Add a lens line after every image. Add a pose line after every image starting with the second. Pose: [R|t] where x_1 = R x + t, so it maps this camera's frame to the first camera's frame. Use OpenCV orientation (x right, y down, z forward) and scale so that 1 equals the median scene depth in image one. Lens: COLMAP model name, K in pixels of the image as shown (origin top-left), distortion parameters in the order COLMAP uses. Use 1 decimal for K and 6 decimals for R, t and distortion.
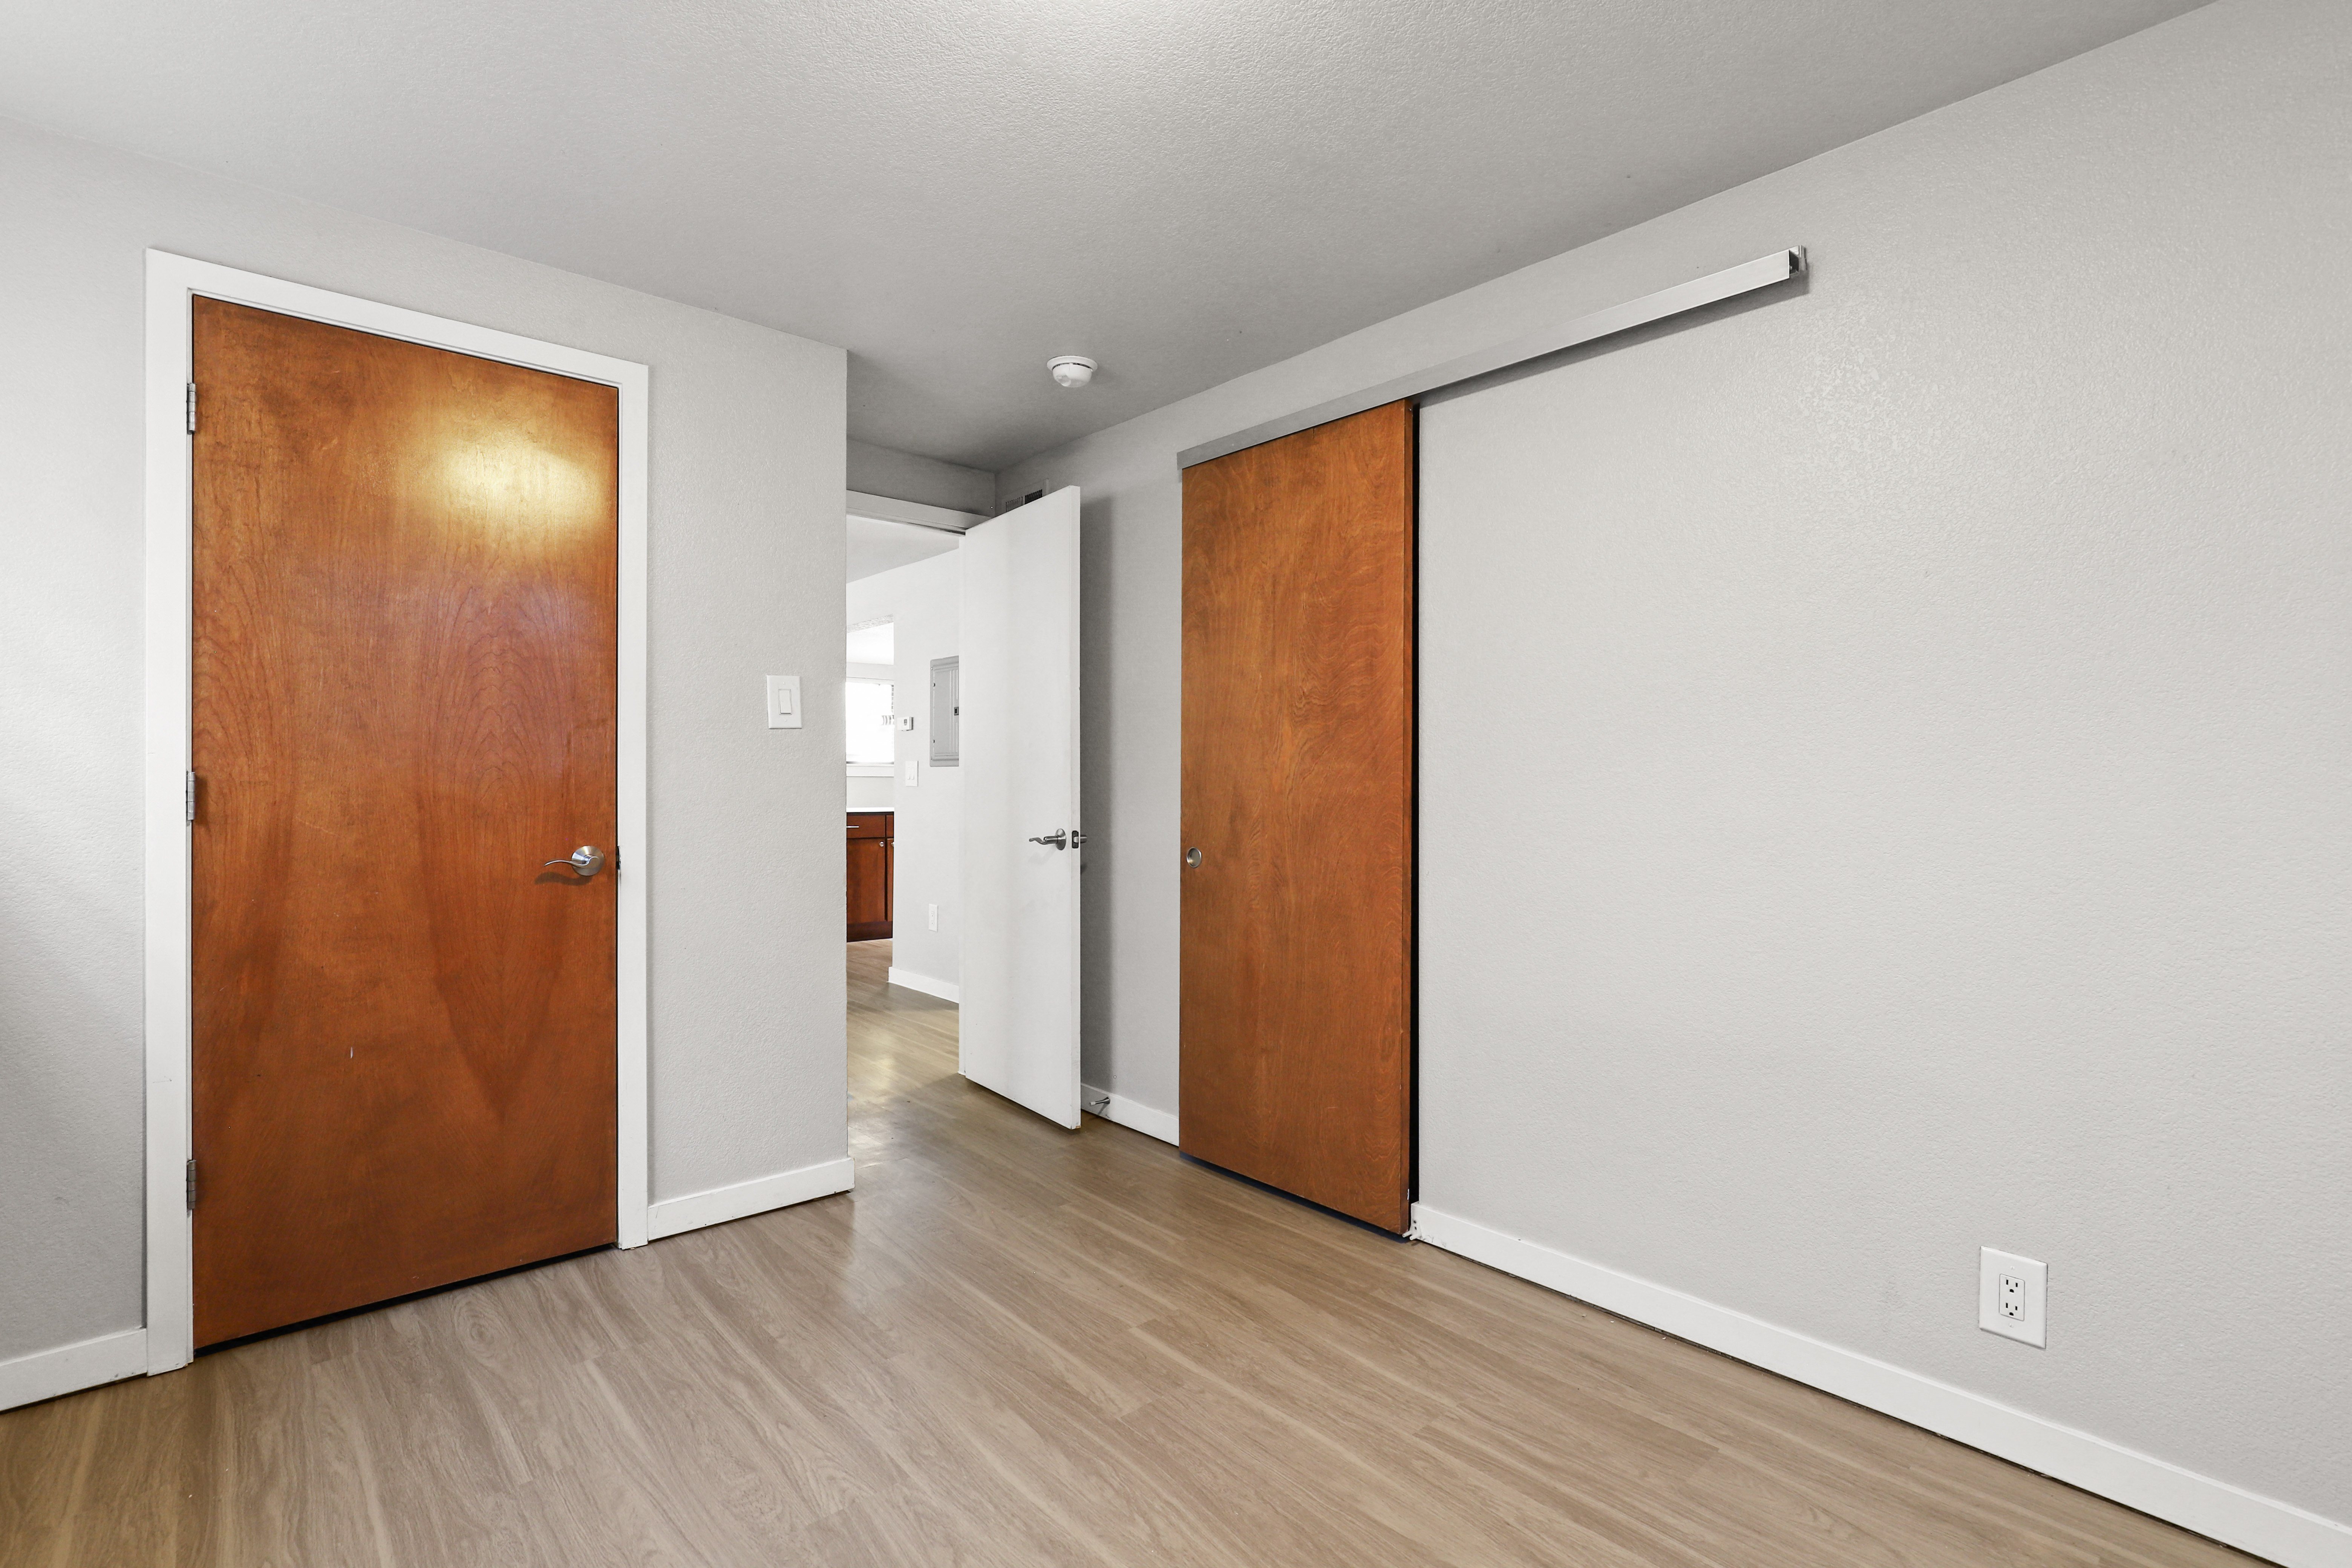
lens RADIAL K [[1097.9, 0, 1177.0], [0, 1097.9, 797.5], [0, 0, 1]] dist [-0.010263, 0.005982]
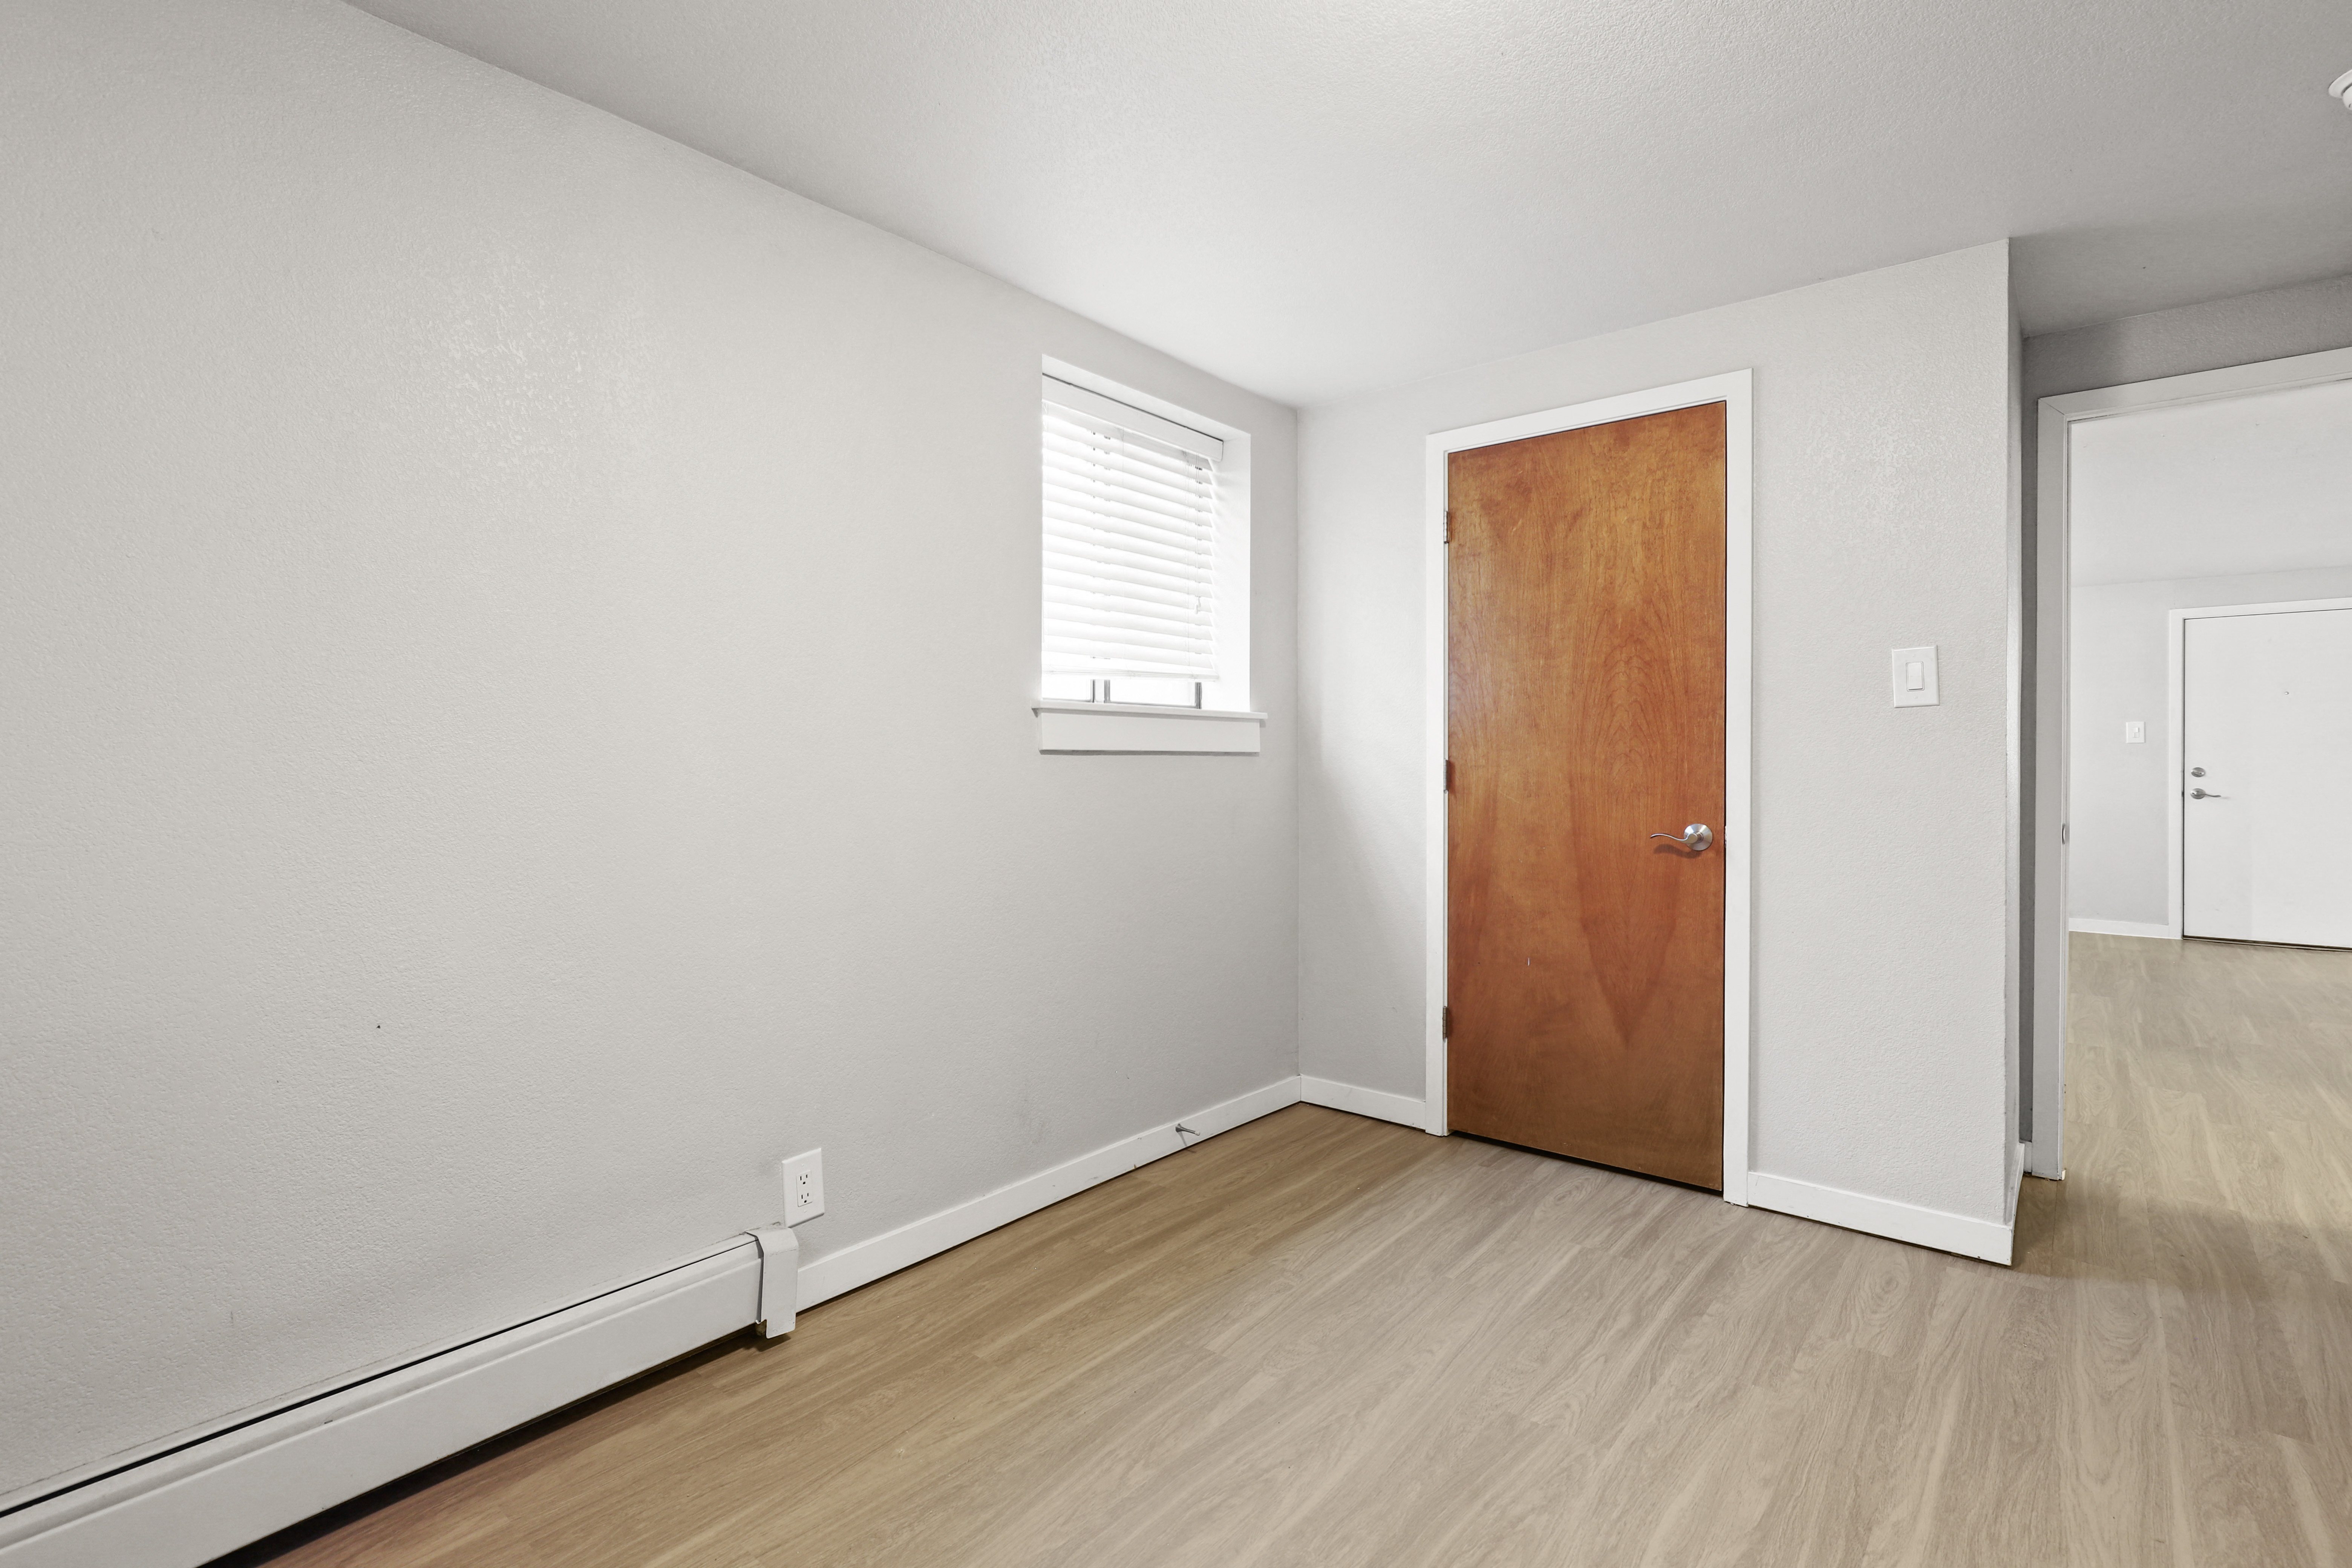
lens RADIAL K [[1097.9, 0, 1162.0], [0, 1097.9, 779.5], [0, 0, 1]] dist [-0.010263, 0.005982]
pose [[0.144915, 0.018731, -0.989267, 0.665052], [-0.011365, 0.999786, 0.017266, -0.018848], [0.989379, 0.008741, 0.145097, 0.412309]]
